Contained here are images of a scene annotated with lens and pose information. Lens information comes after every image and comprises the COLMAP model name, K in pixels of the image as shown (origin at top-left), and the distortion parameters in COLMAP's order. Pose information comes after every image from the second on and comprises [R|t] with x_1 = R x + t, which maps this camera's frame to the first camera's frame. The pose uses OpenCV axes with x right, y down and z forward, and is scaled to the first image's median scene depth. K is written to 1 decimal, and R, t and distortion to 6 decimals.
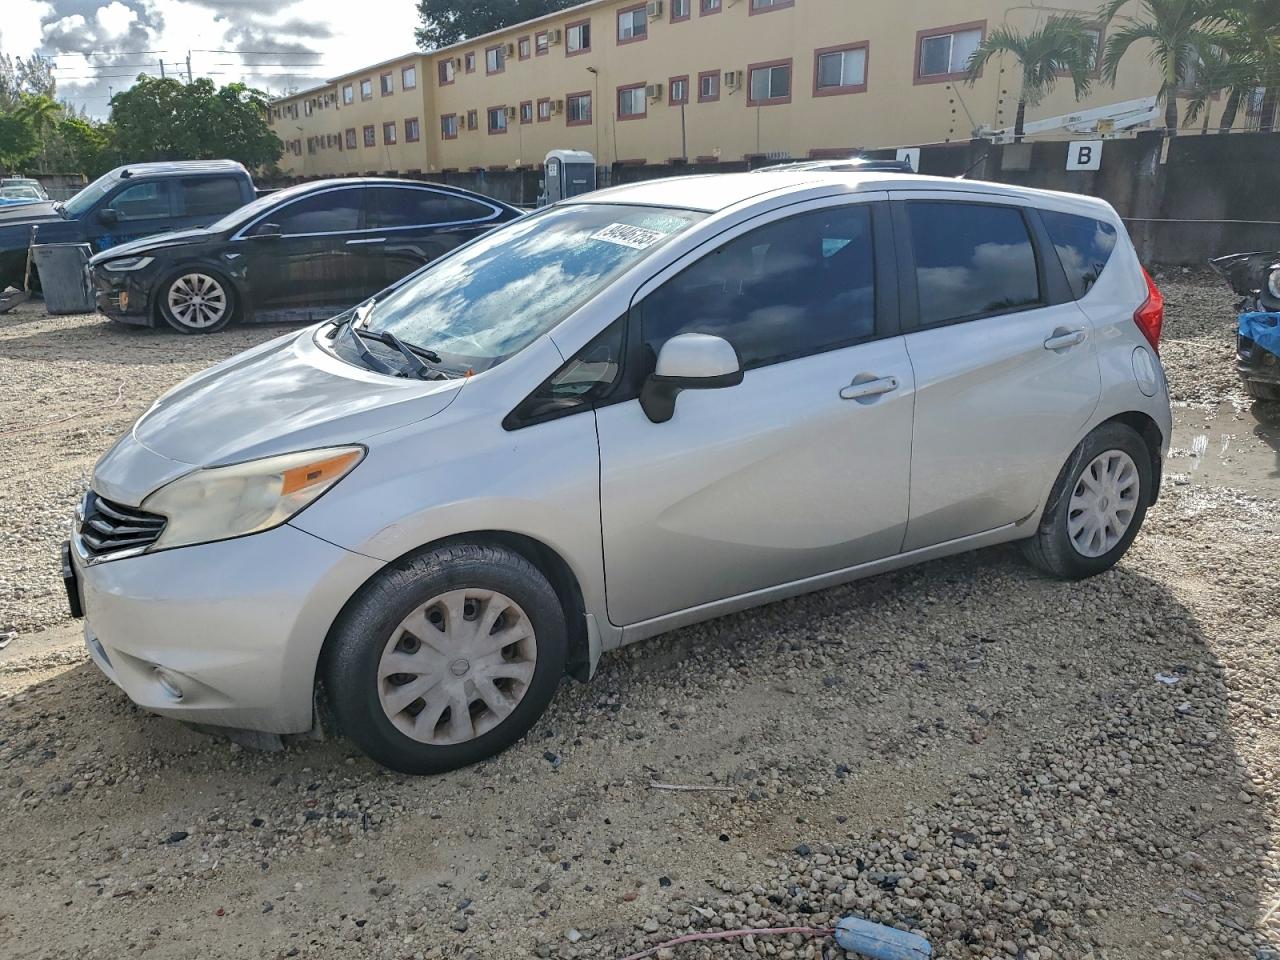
lens RADIAL K [[958.2, 0, 640.0], [0, 958.2, 480.0], [0, 0, 1]] dist [-0.008950, -0.004235]
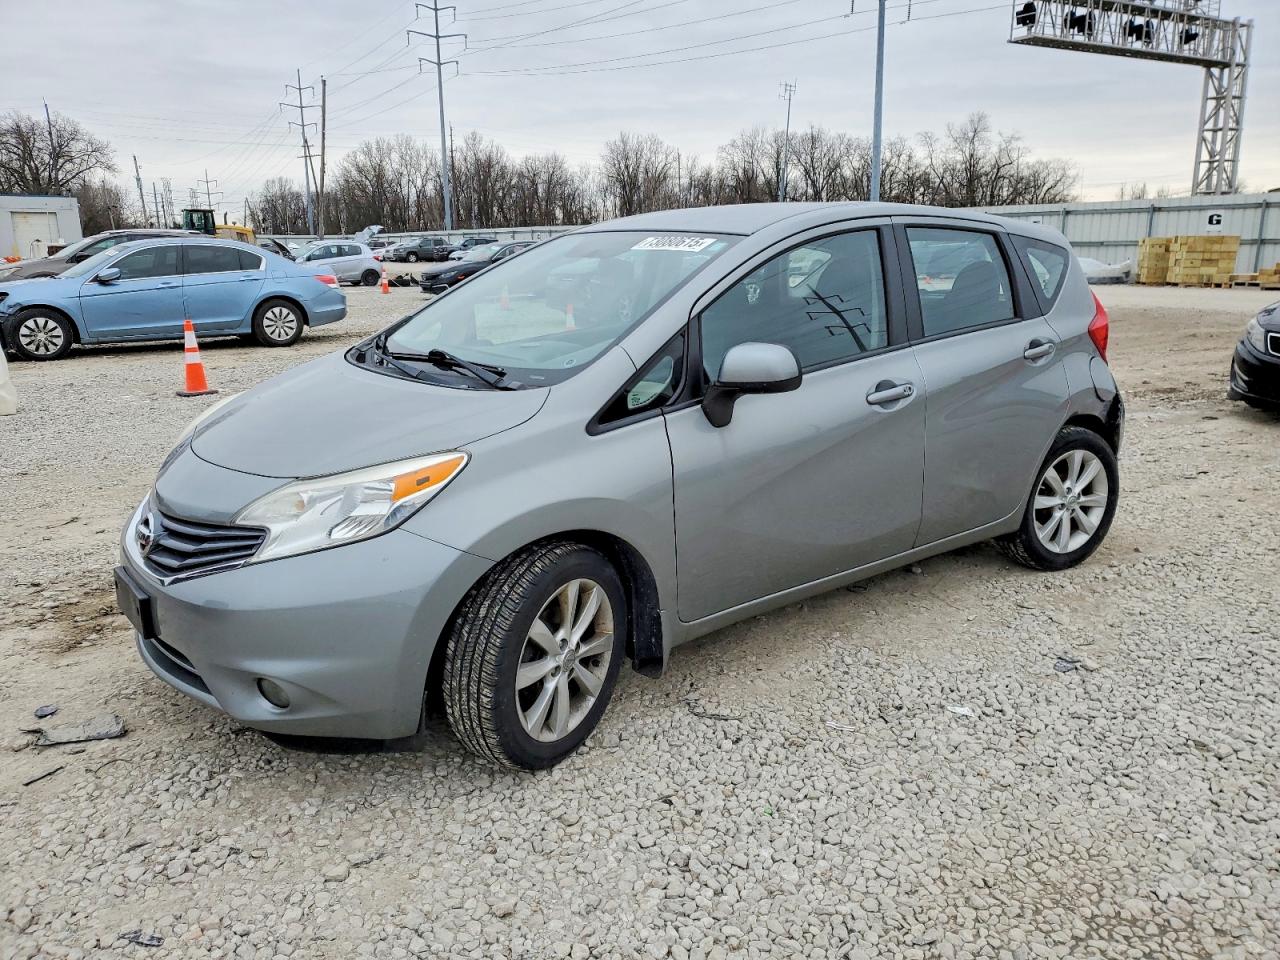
lens RADIAL K [[959.9, 0, 640.0], [0, 959.9, 480.0], [0, 0, 1]] dist [0.012732, 0.004919]
pose [[0.992947, -0.033371, 0.113766, -0.191978], [0.038310, 0.998404, -0.041506, 0.039778], [-0.112199, 0.045571, 0.992640, -0.046901]]
